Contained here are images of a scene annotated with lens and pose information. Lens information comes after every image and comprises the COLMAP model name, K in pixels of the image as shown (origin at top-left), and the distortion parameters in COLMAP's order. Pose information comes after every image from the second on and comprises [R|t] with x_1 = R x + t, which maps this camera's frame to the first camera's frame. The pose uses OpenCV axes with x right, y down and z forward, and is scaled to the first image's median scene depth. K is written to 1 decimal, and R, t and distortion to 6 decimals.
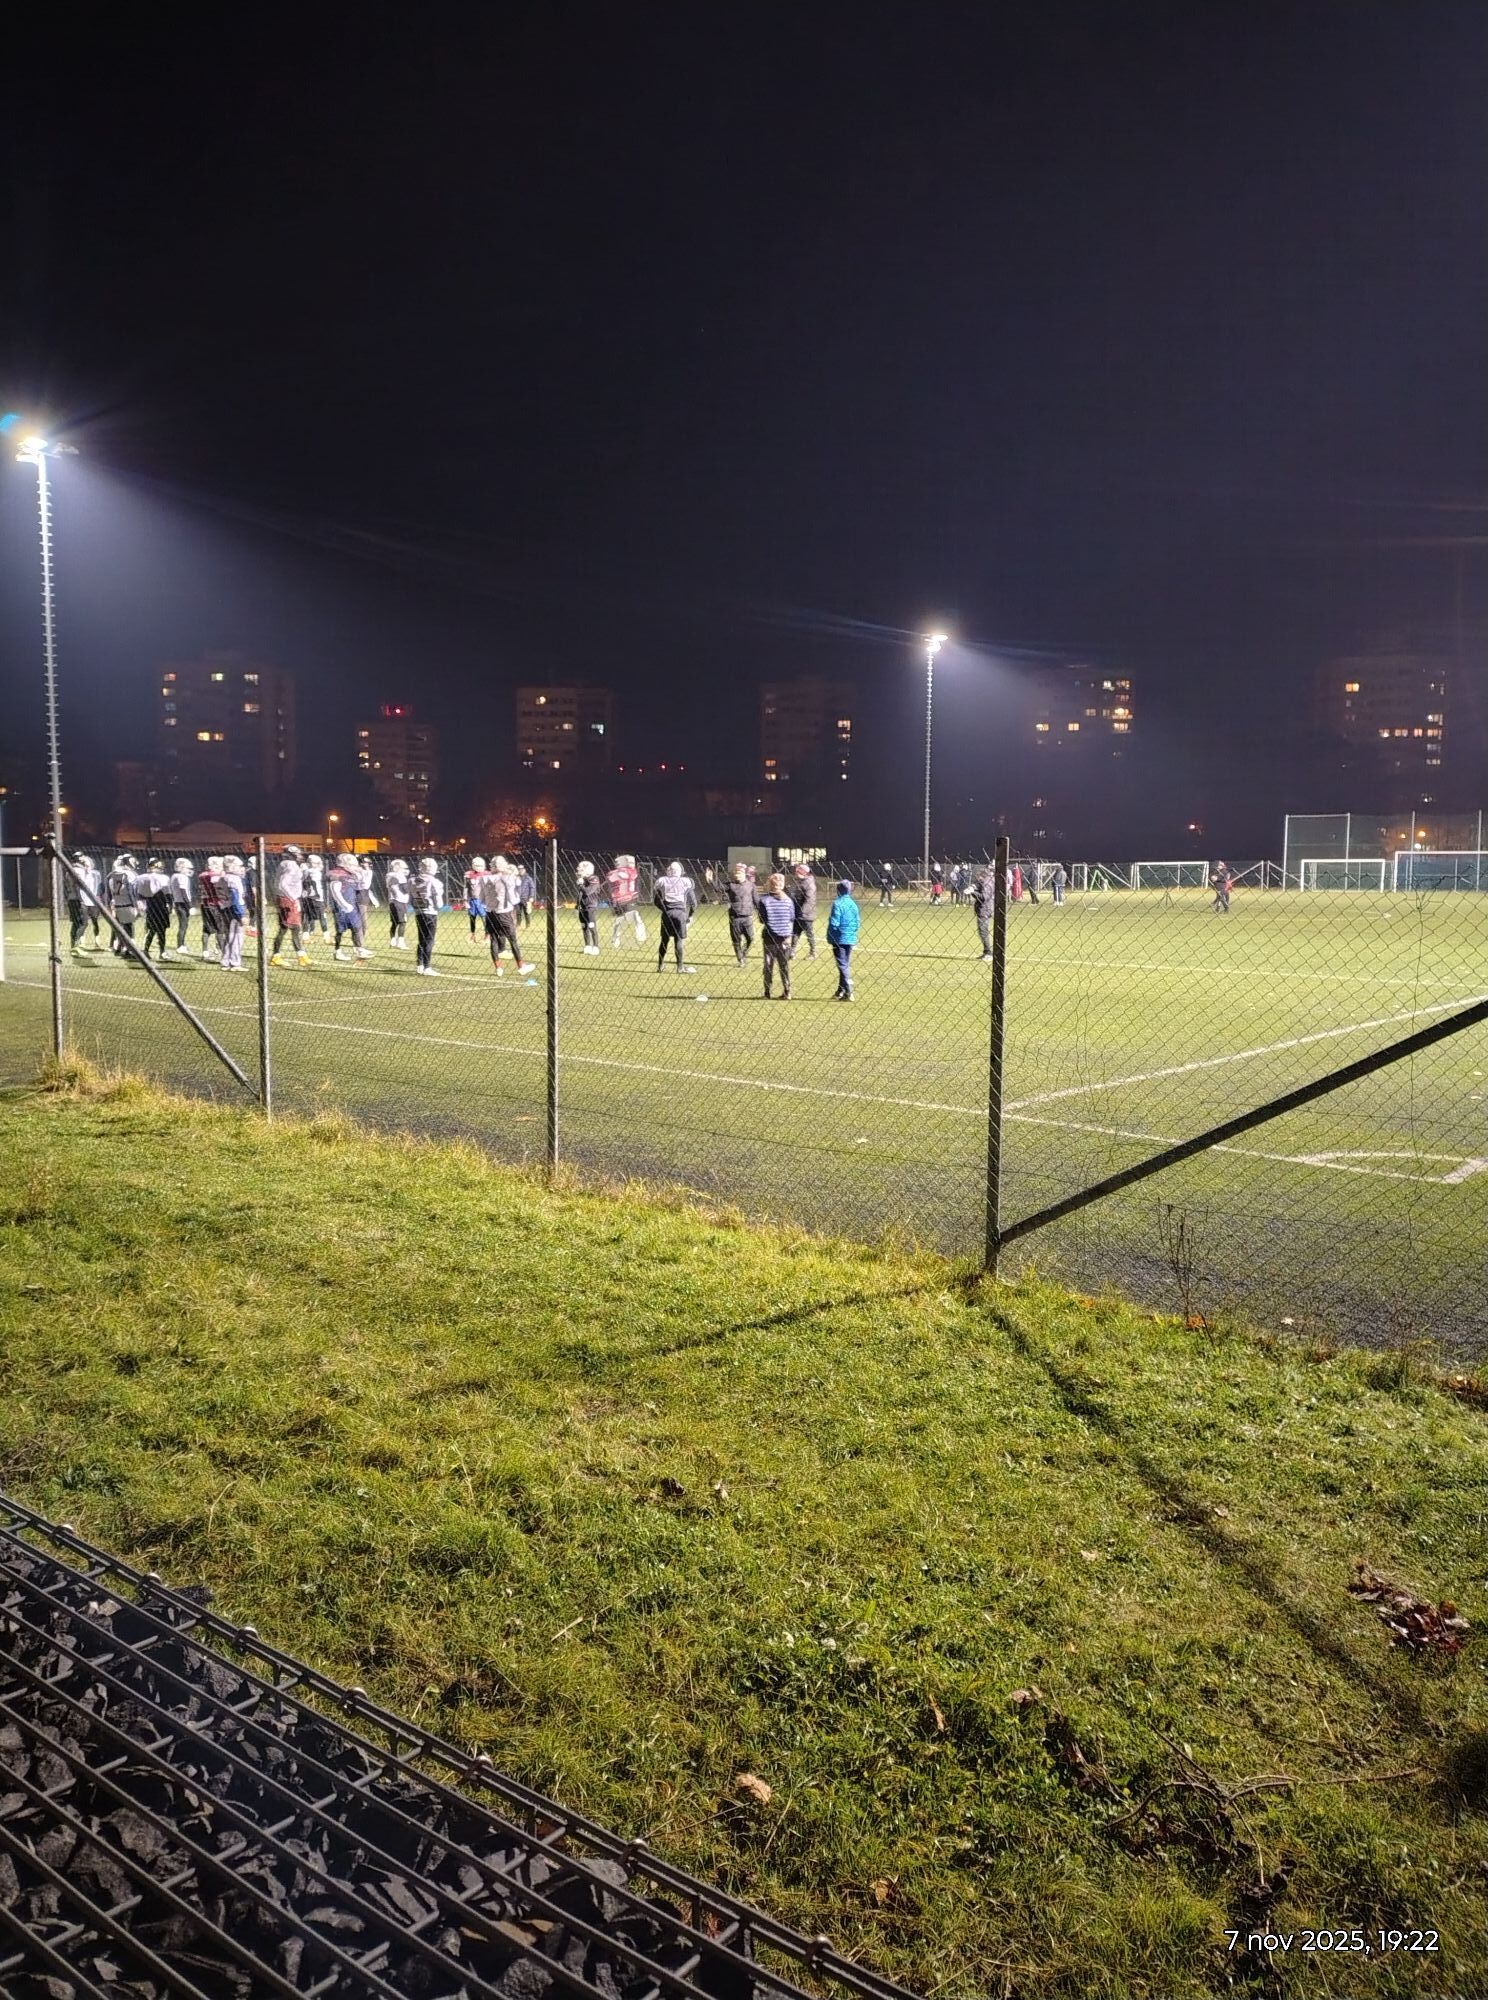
lens RADIAL K [[1511.8, 0, 734.5], [0, 1511.8, 995.4], [0, 0, 1]] dist [0.104216, -0.157376]
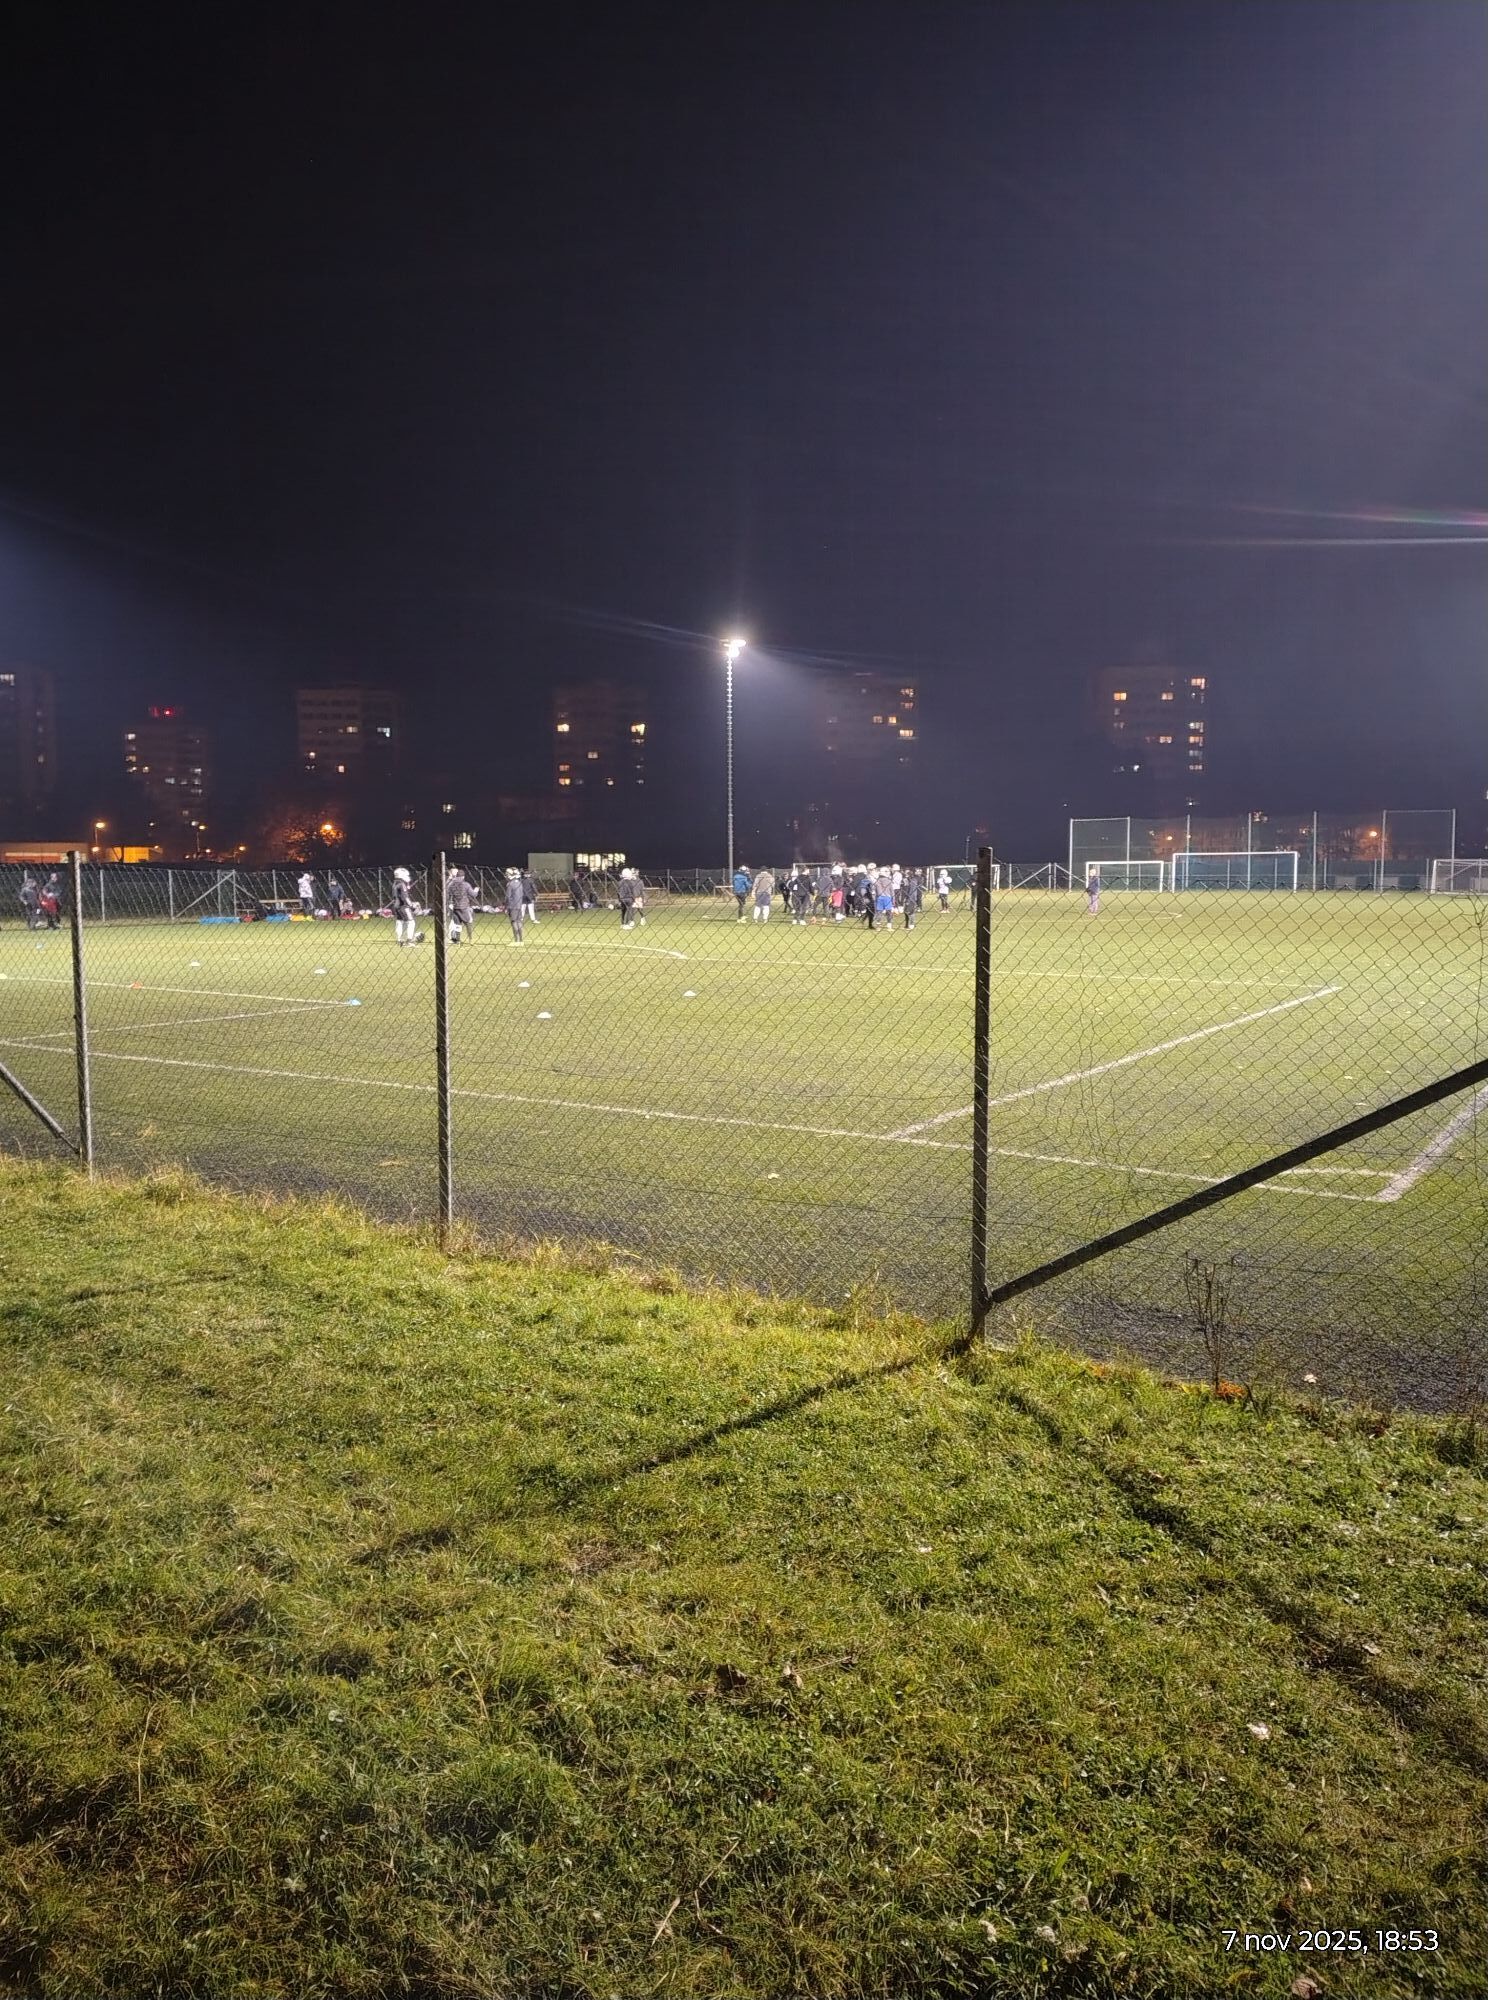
lens RADIAL K [[1511.8, 0, 727.8], [0, 1511.8, 987.5], [0, 0, 1]] dist [0.104216, -0.157376]
pose [[0.991066, -0.020014, 0.131859, -0.095377], [0.021091, 0.999755, -0.006775, -0.020058], [-0.131691, 0.009495, 0.991245, 0.141252]]
